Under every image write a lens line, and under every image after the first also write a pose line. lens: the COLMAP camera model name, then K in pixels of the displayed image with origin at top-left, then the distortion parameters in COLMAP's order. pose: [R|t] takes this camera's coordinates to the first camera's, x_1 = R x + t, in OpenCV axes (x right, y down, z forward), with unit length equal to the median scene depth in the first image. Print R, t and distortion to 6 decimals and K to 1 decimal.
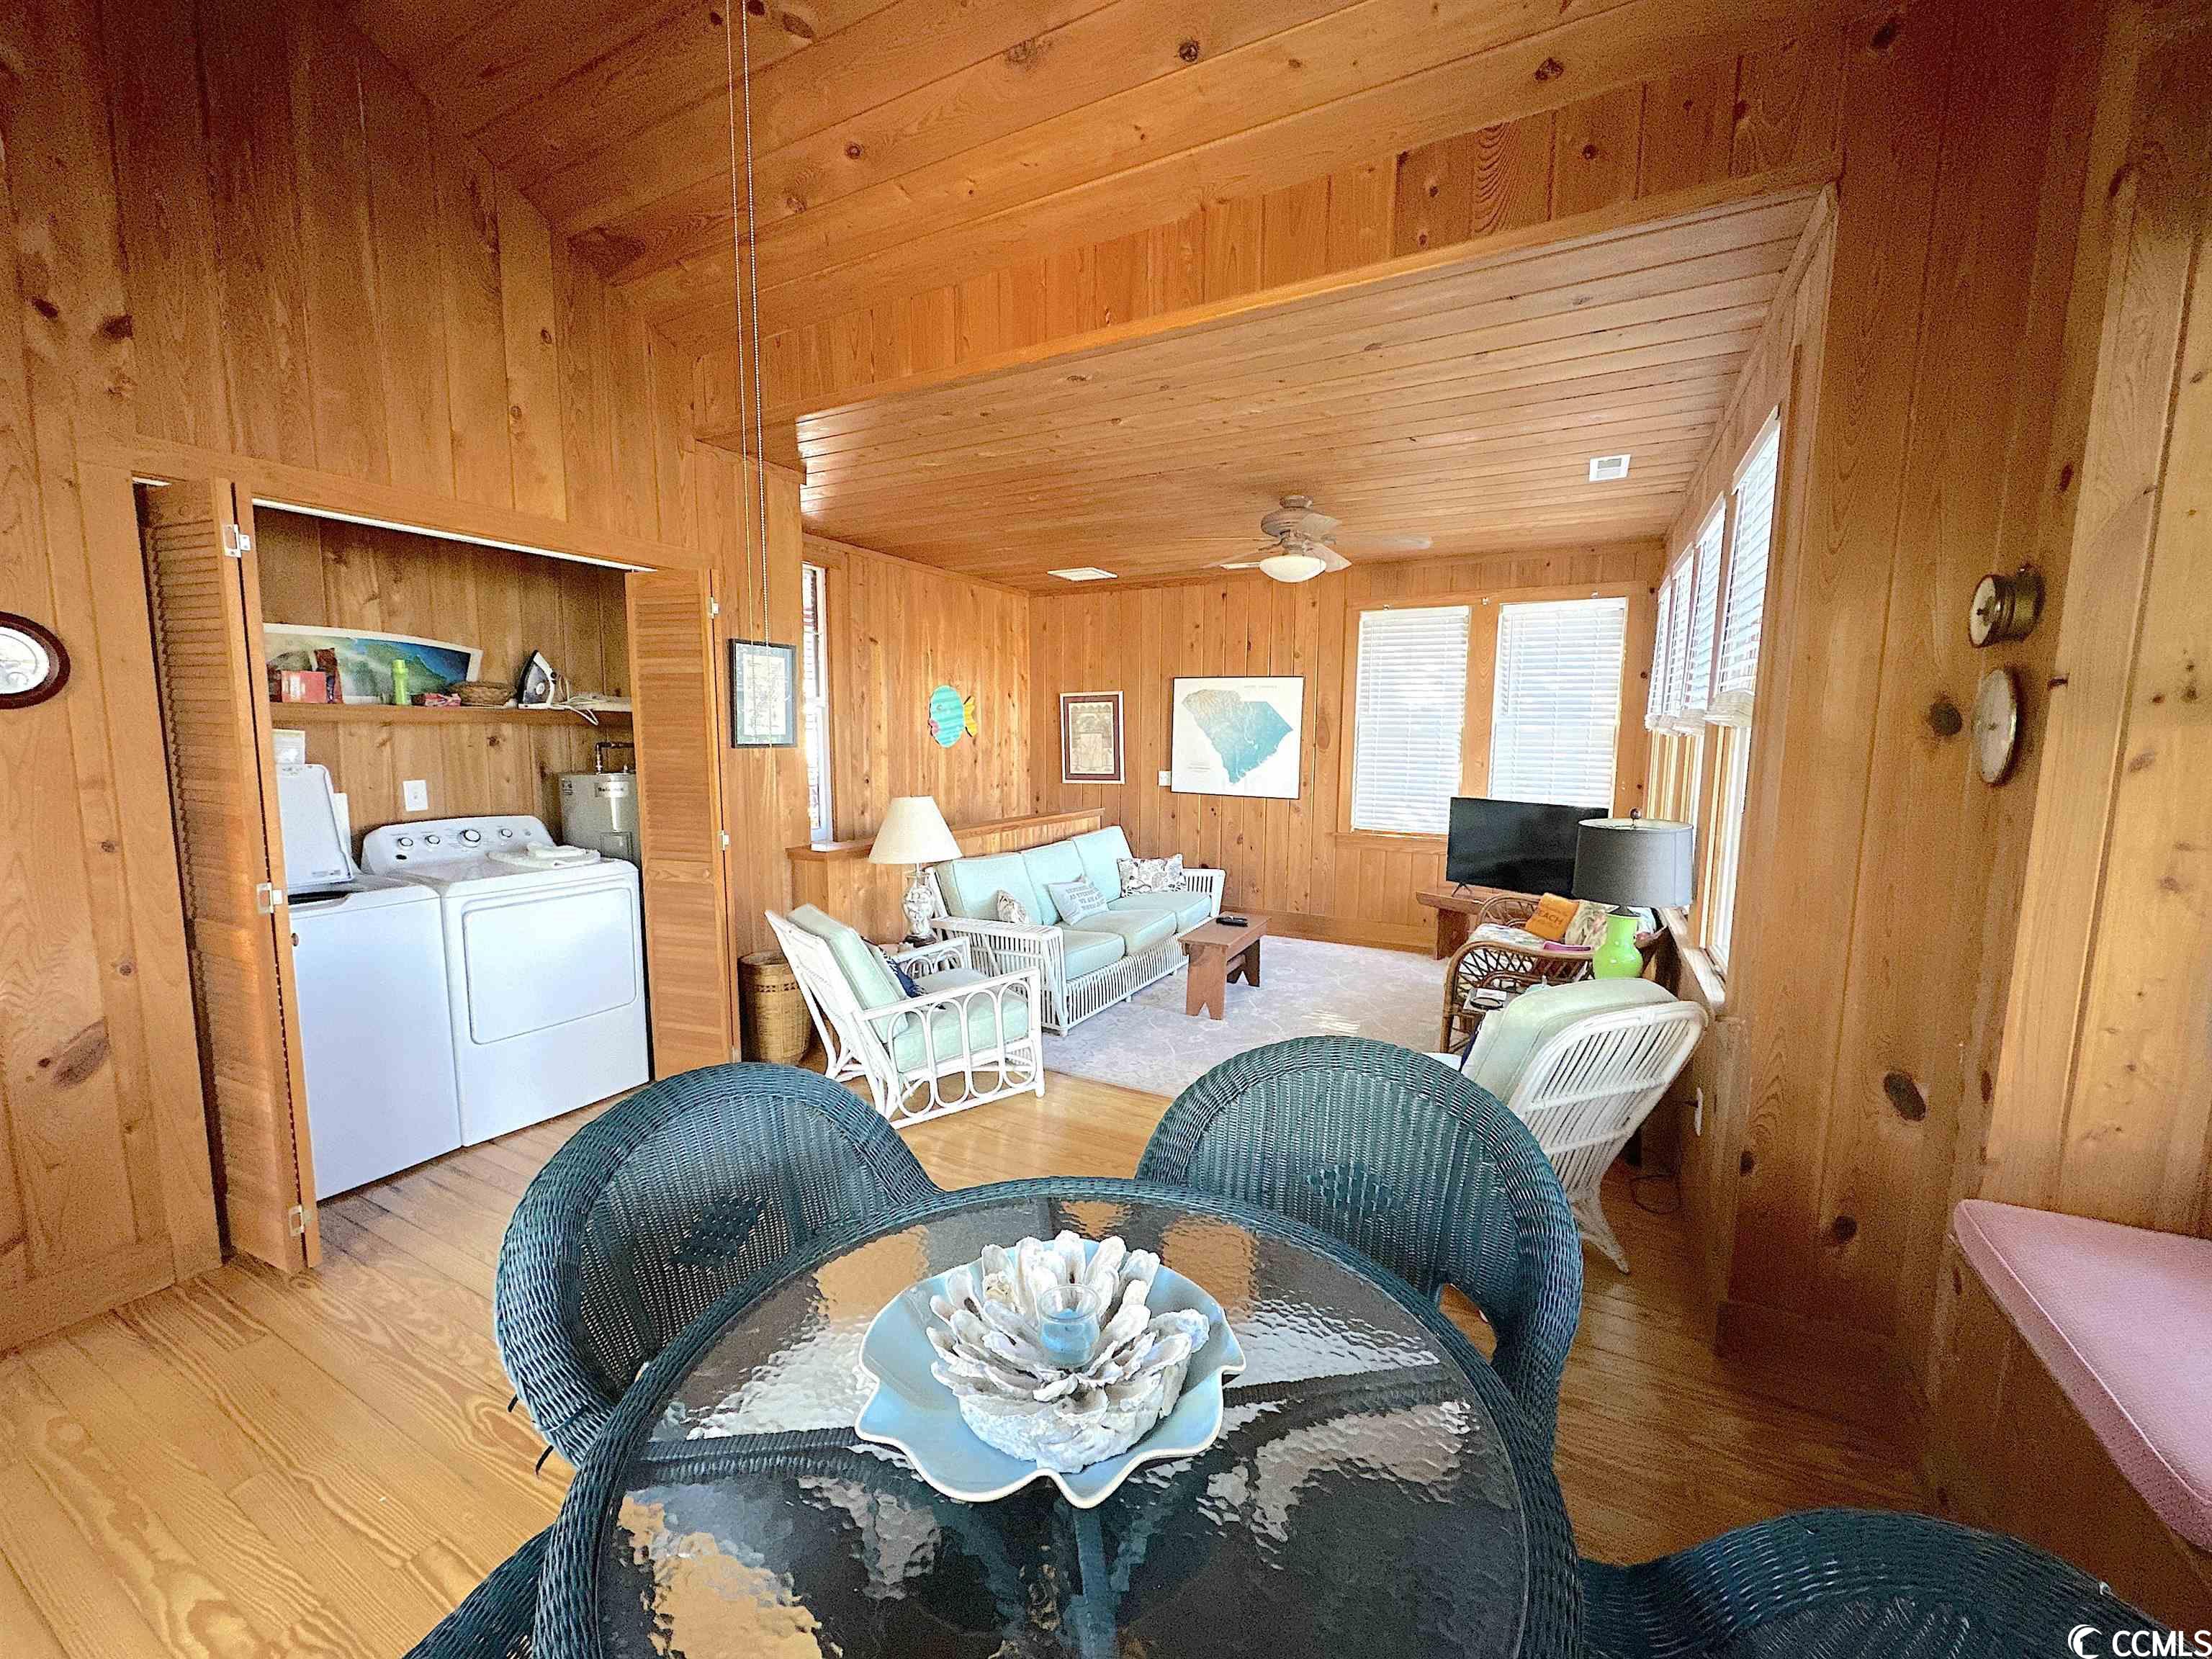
lens RADIAL K [[874.0, 0, 1102.9], [0, 874.0, 828.3], [0, 0, 1]] dist [-0.000428, -0.000046]
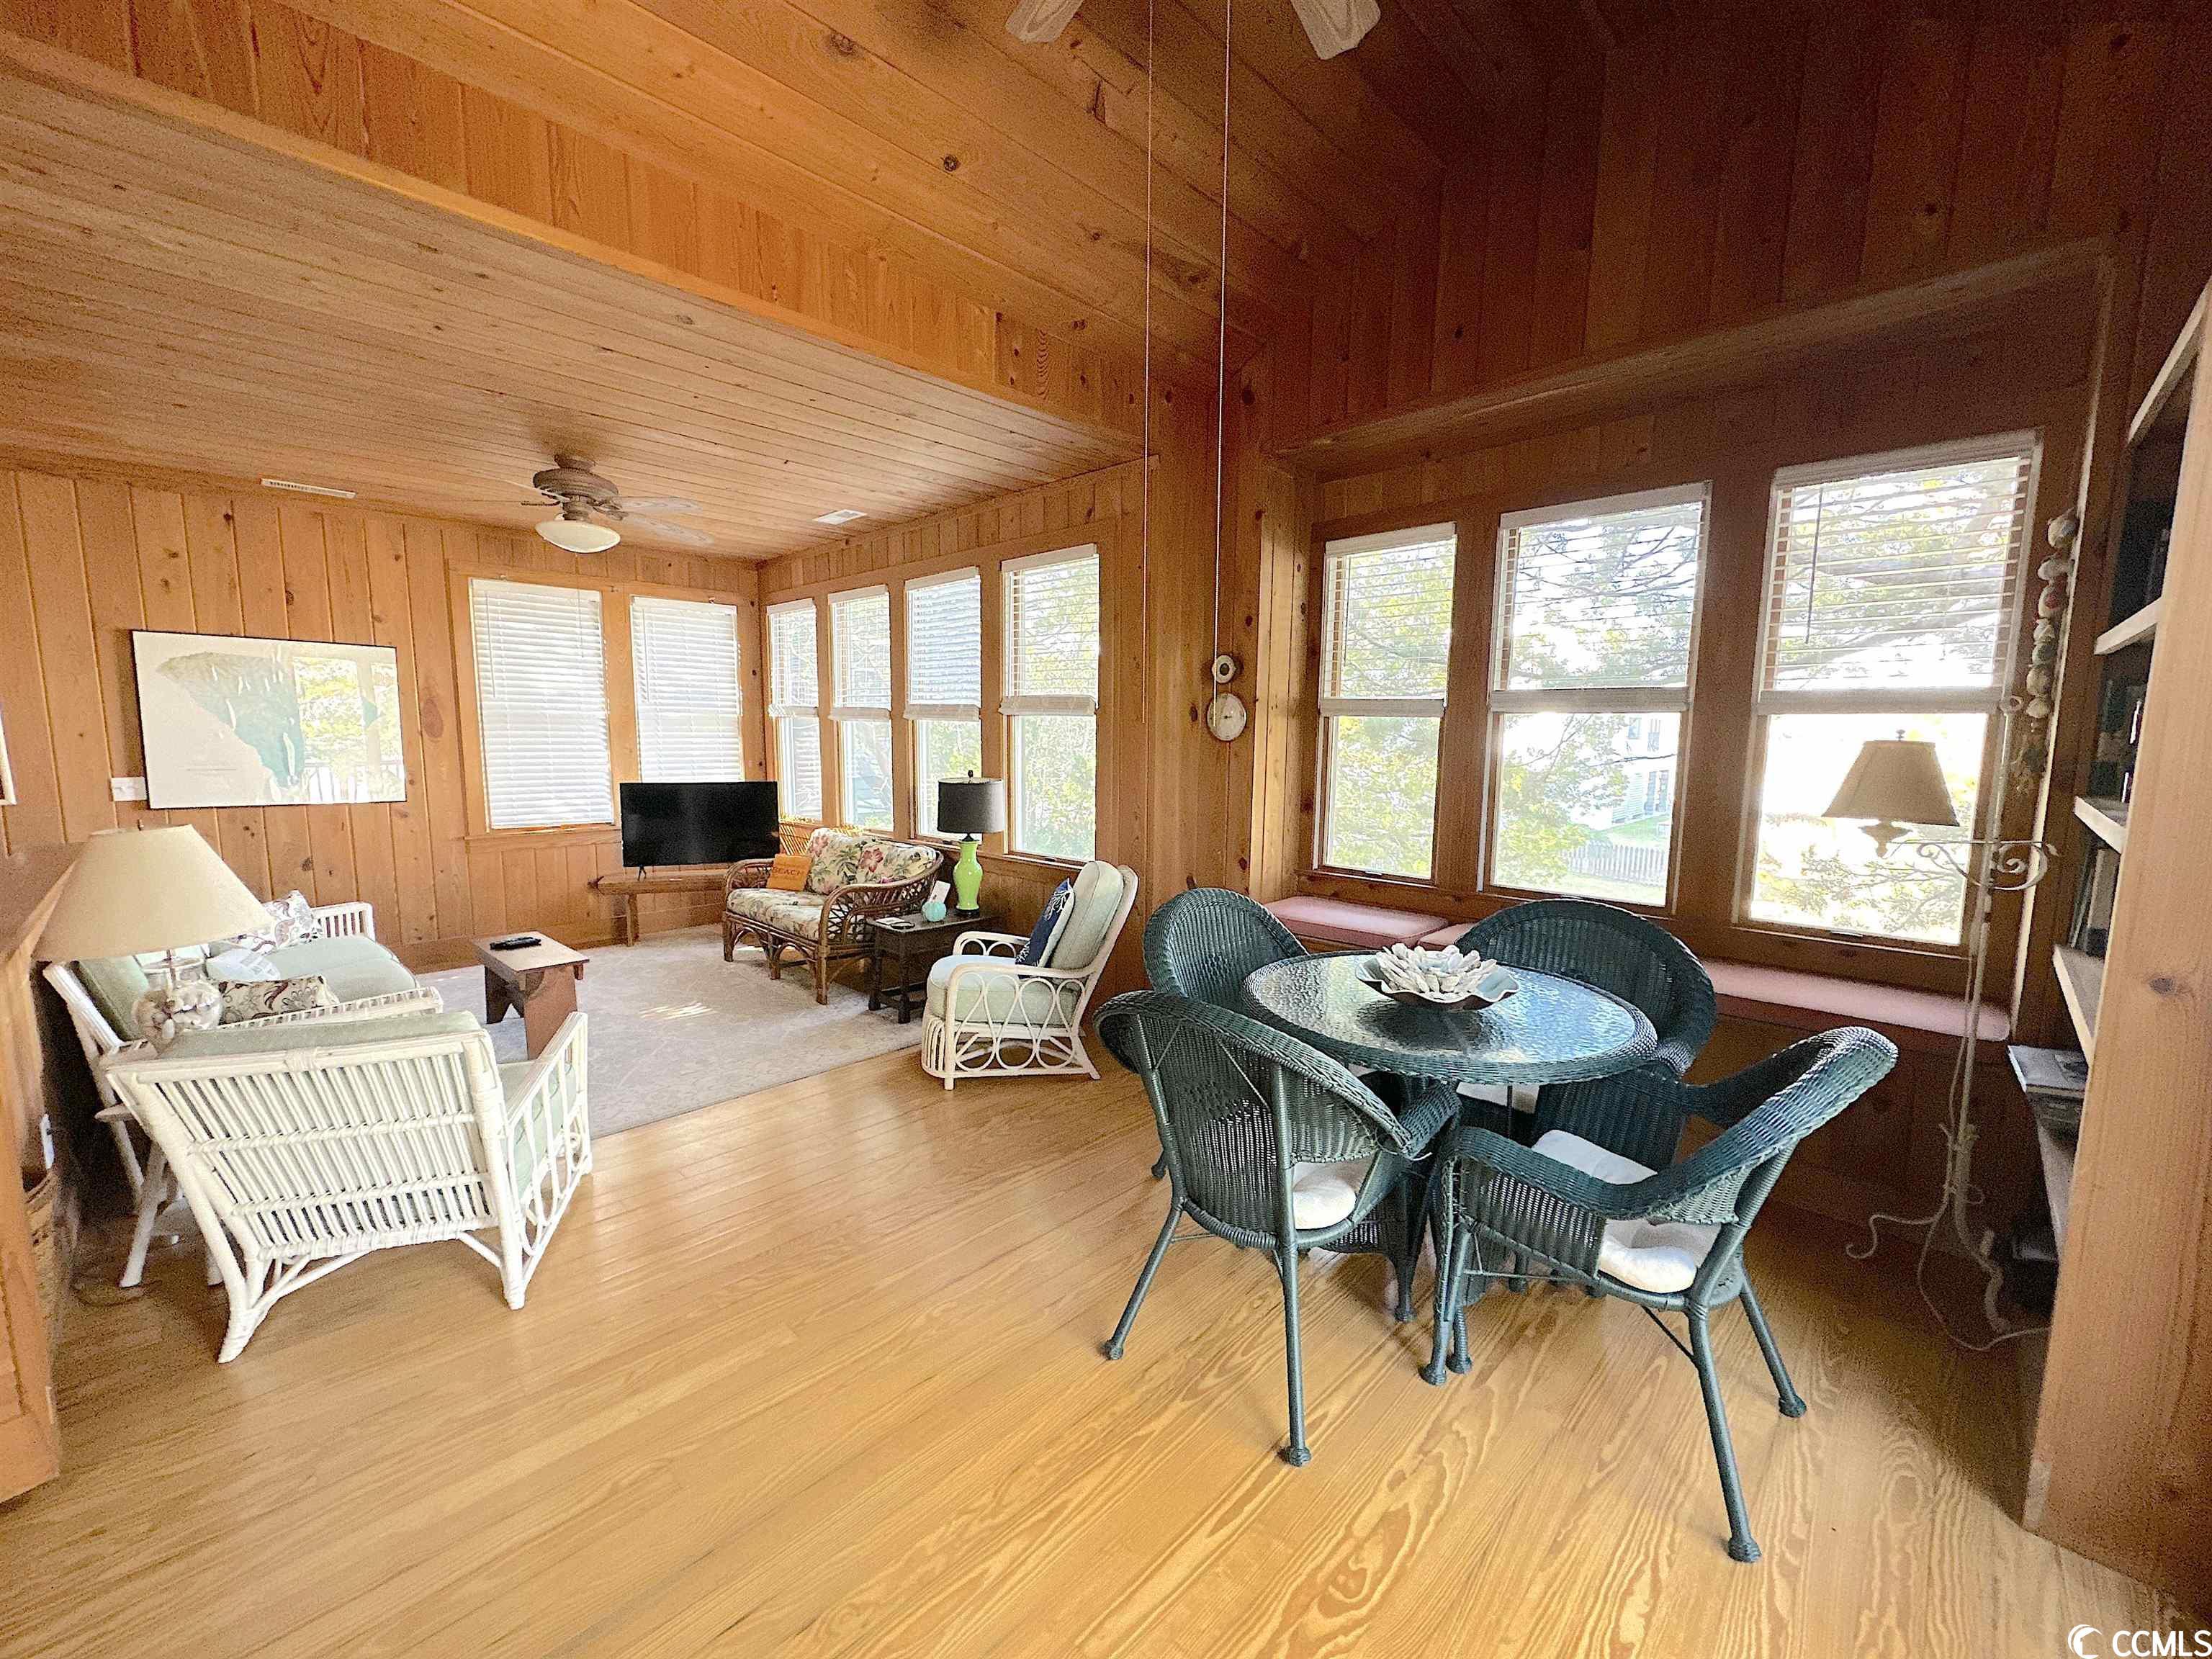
lens RADIAL K [[874.0, 0, 1105.0], [0, 874.0, 833.3], [0, 0, 1]] dist [-0.000428, -0.000046]
pose [[0.286217, -0.118593, 0.950797, -0.381650], [0.102669, 0.990394, 0.092625, -0.012960], [-0.952648, 0.071106, 0.295644, 0.163064]]
